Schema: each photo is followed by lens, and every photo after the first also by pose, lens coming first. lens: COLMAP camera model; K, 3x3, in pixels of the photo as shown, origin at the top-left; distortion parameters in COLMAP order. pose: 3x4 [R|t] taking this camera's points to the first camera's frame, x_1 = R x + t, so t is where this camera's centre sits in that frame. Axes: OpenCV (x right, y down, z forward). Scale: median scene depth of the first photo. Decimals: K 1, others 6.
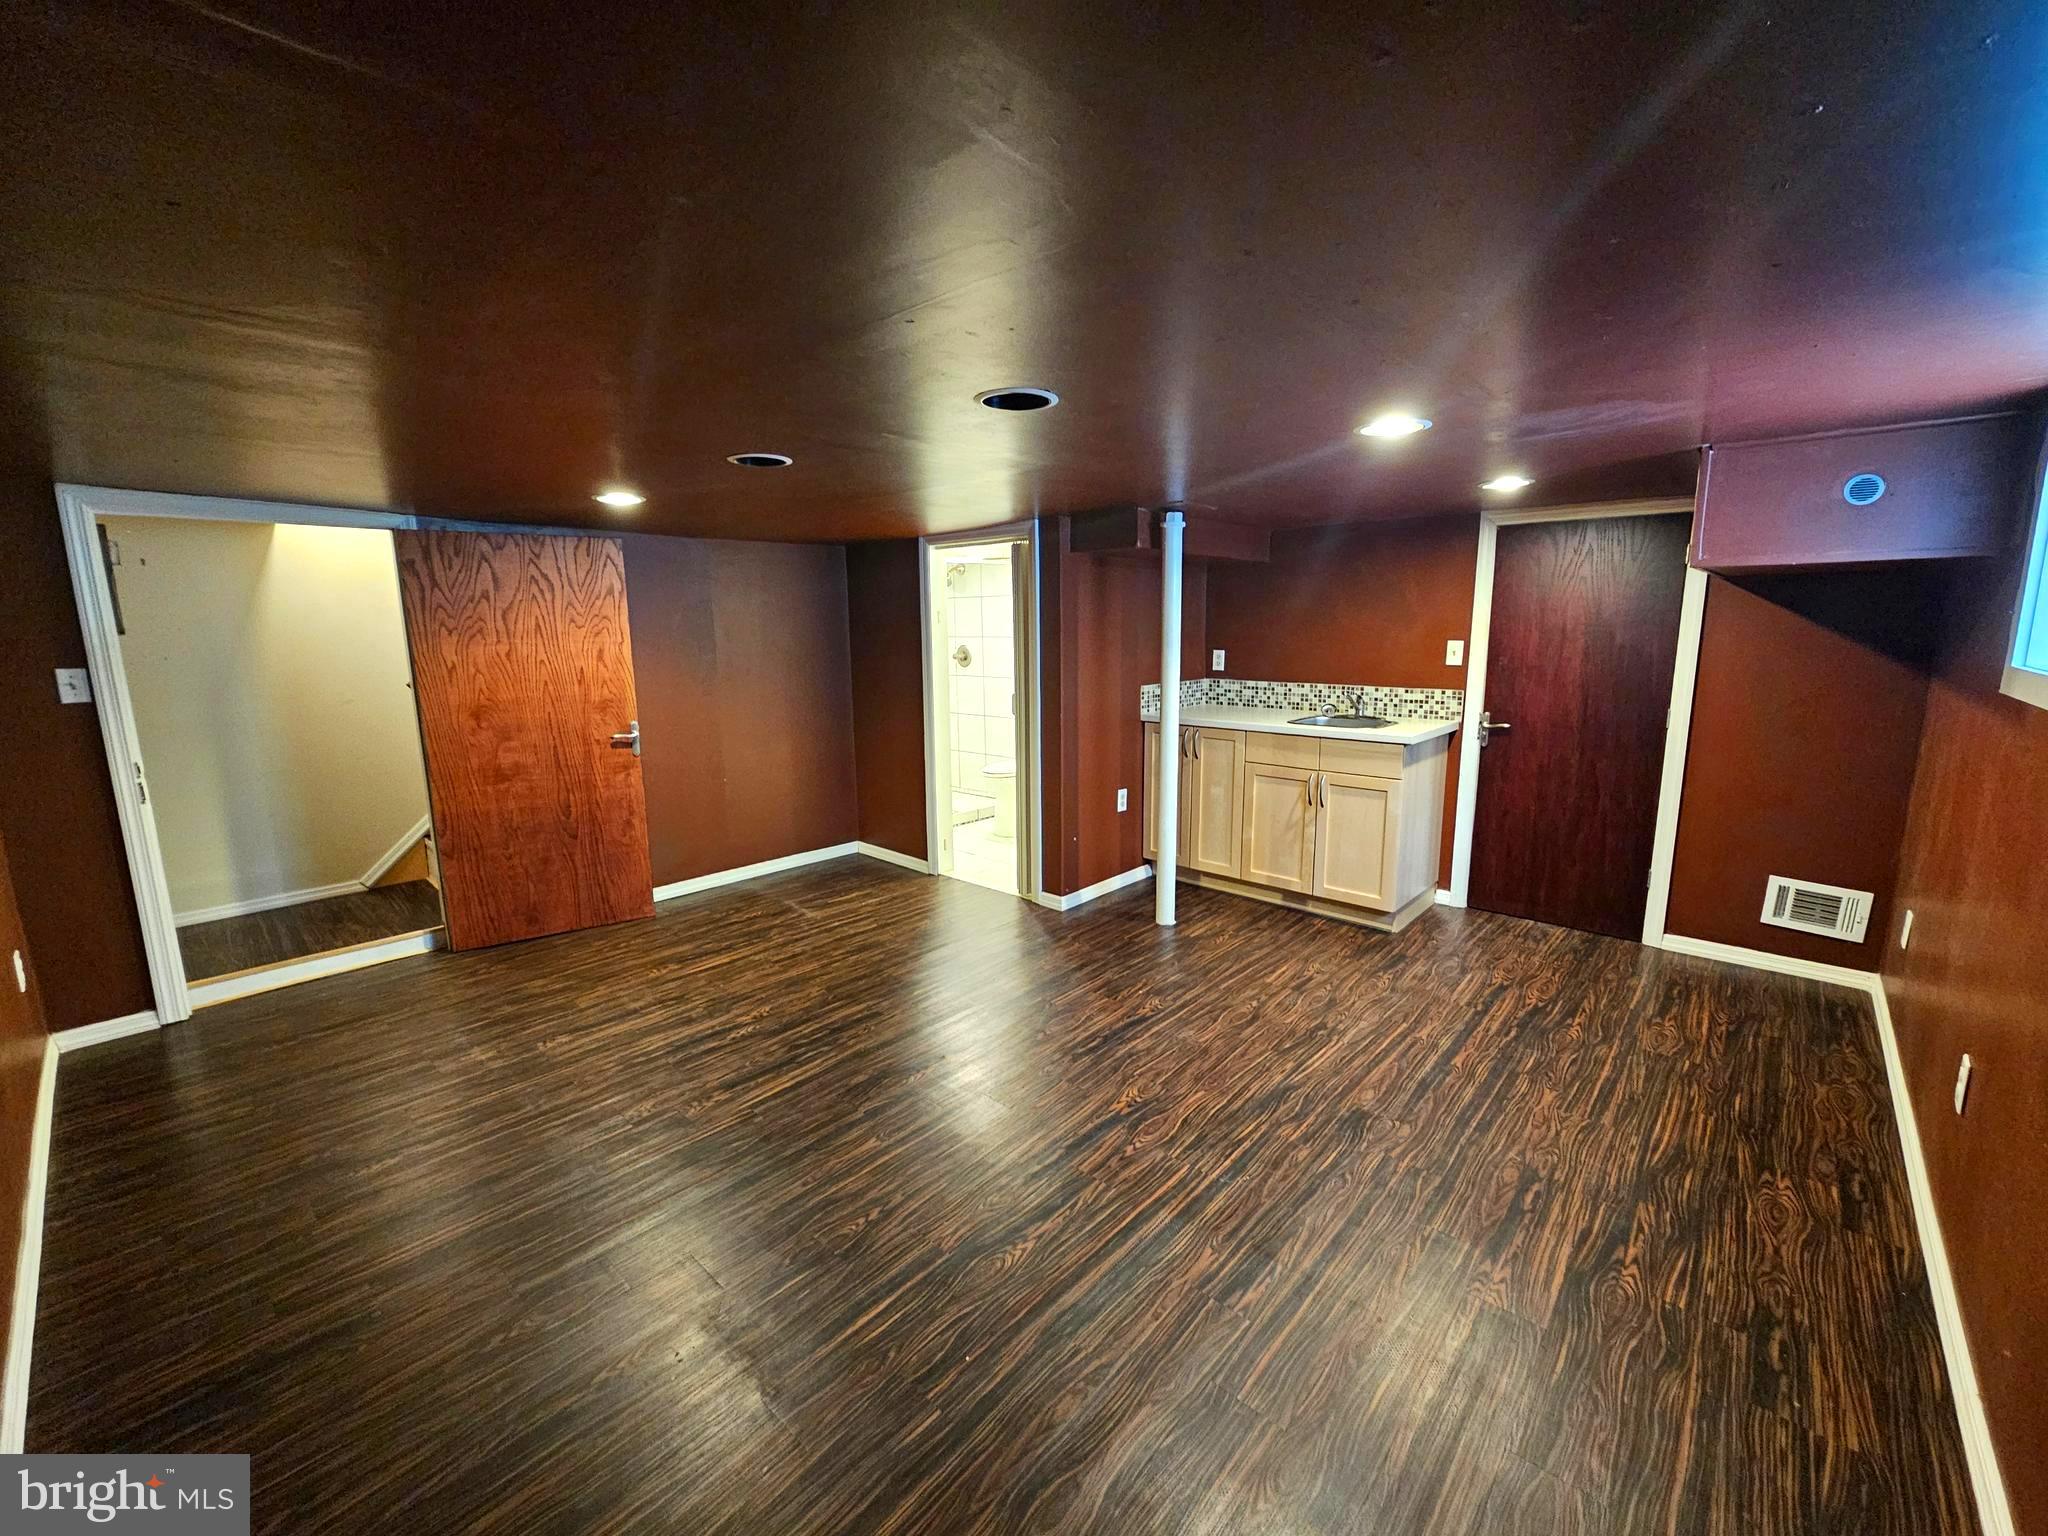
lens RADIAL K [[837.5, 0, 1028.2], [0, 837.5, 761.7], [0, 0, 1]] dist [-0.004356, 0.001462]
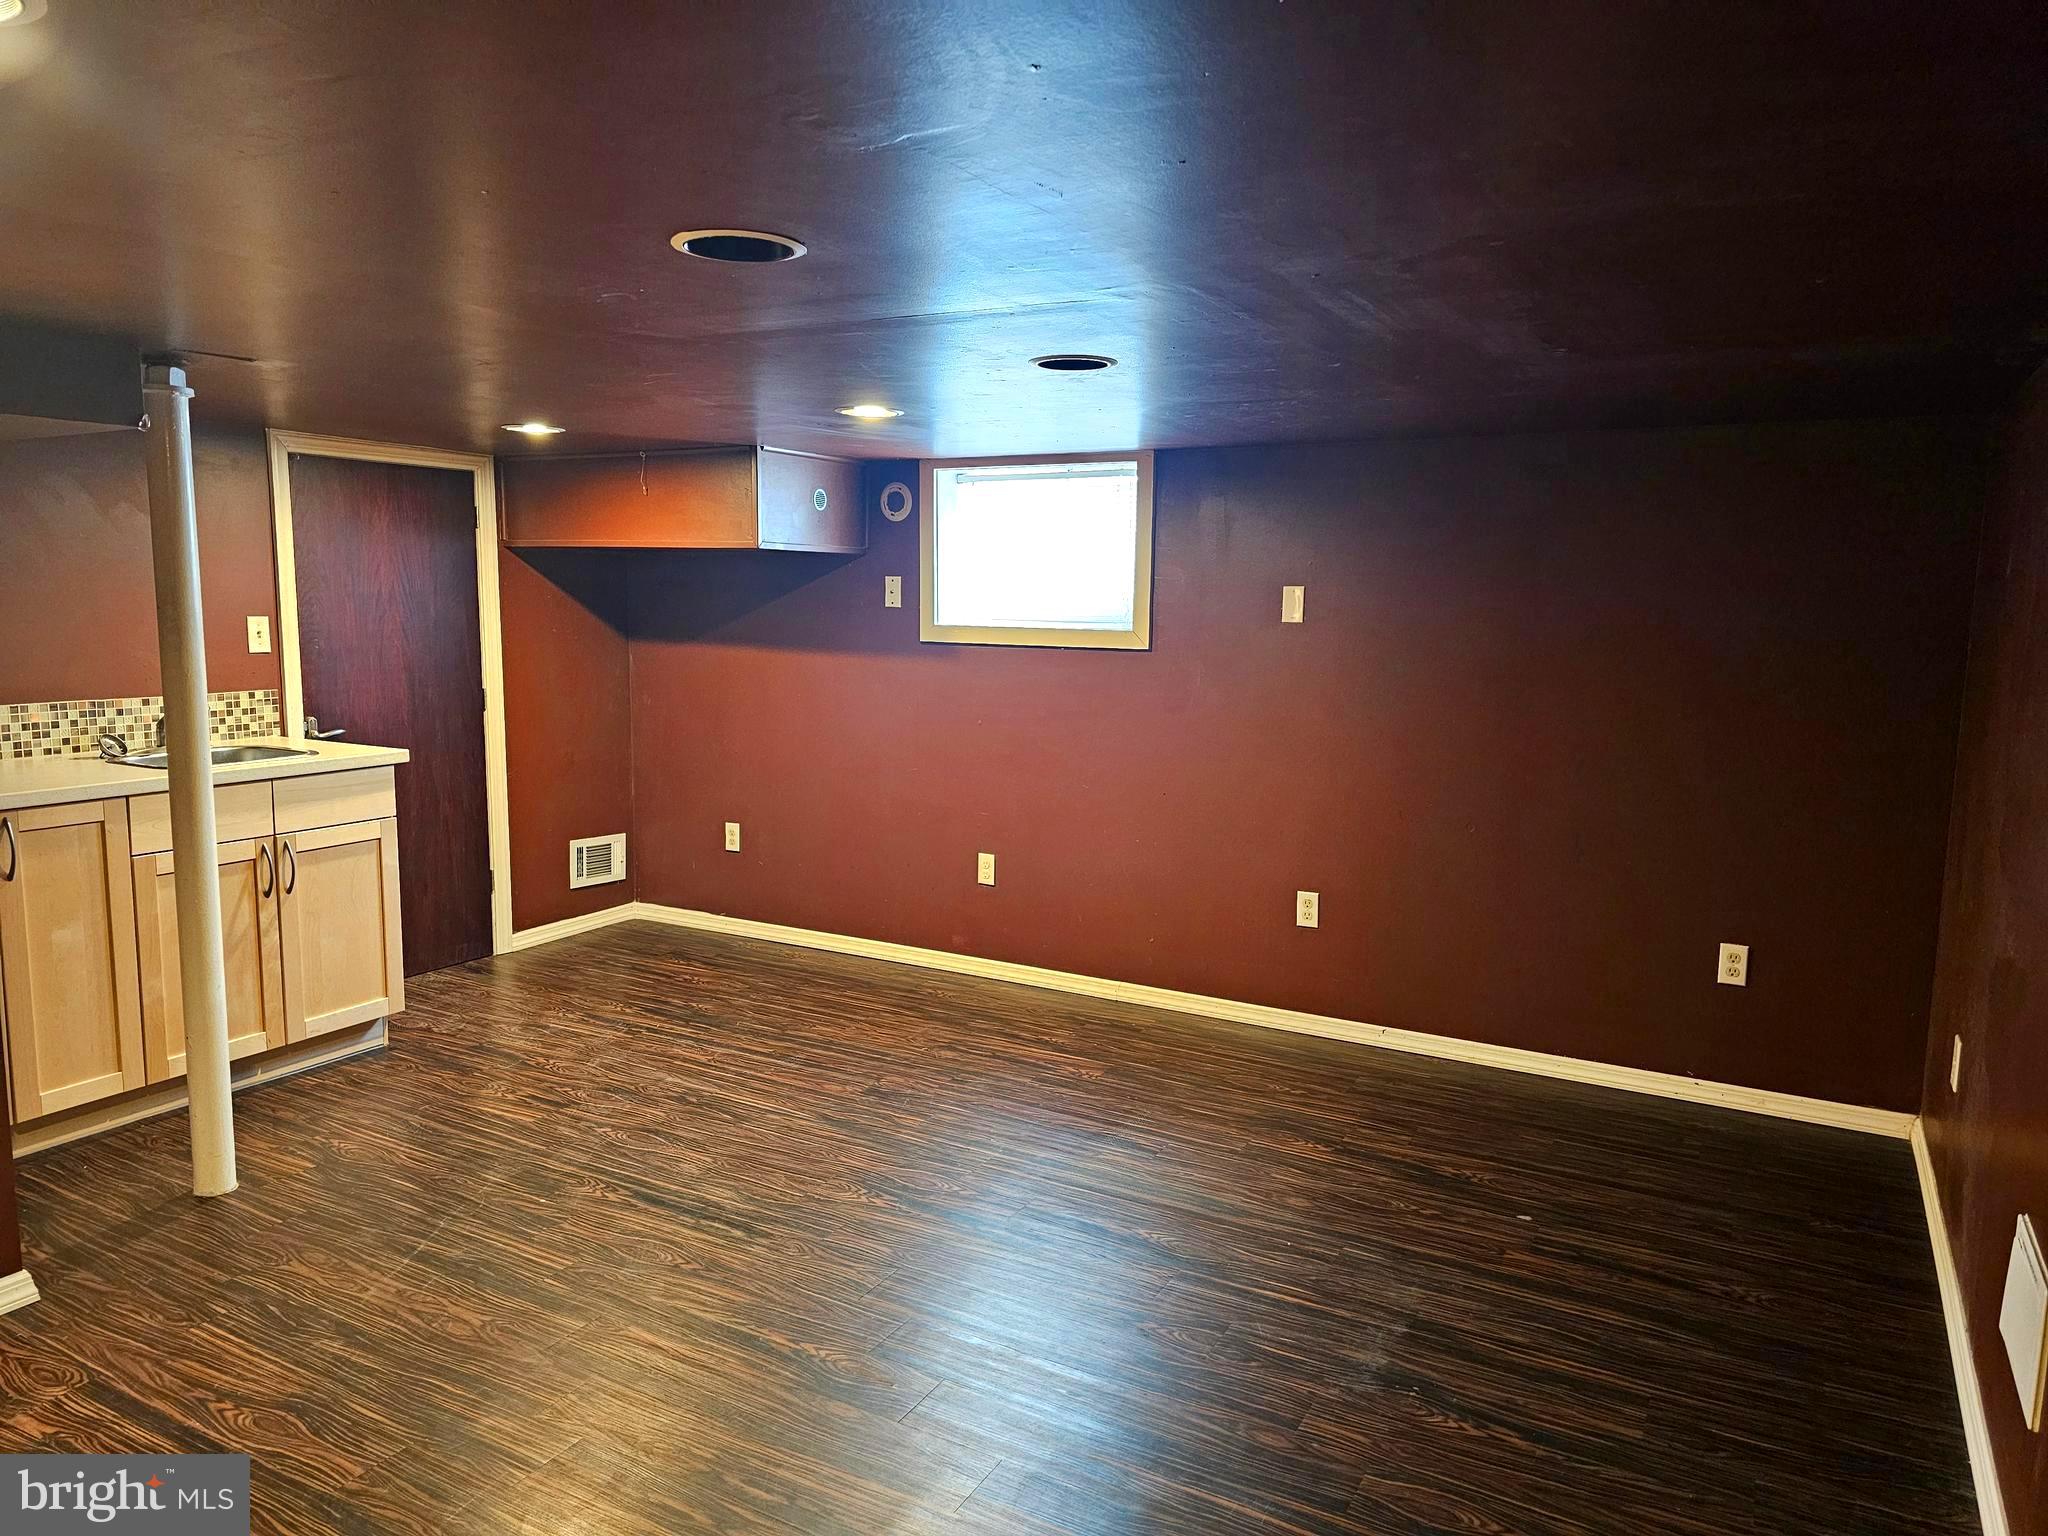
lens RADIAL K [[1363.5, 0, 1025.9], [0, 1363.5, 770.5], [0, 0, 1]] dist [0.052161, -0.039346]
pose [[-0.224631, -0.120380, 0.966980, -0.830850], [0.153508, 0.975578, 0.157110, -0.123109], [-0.962277, 0.183731, -0.200666, 0.781170]]
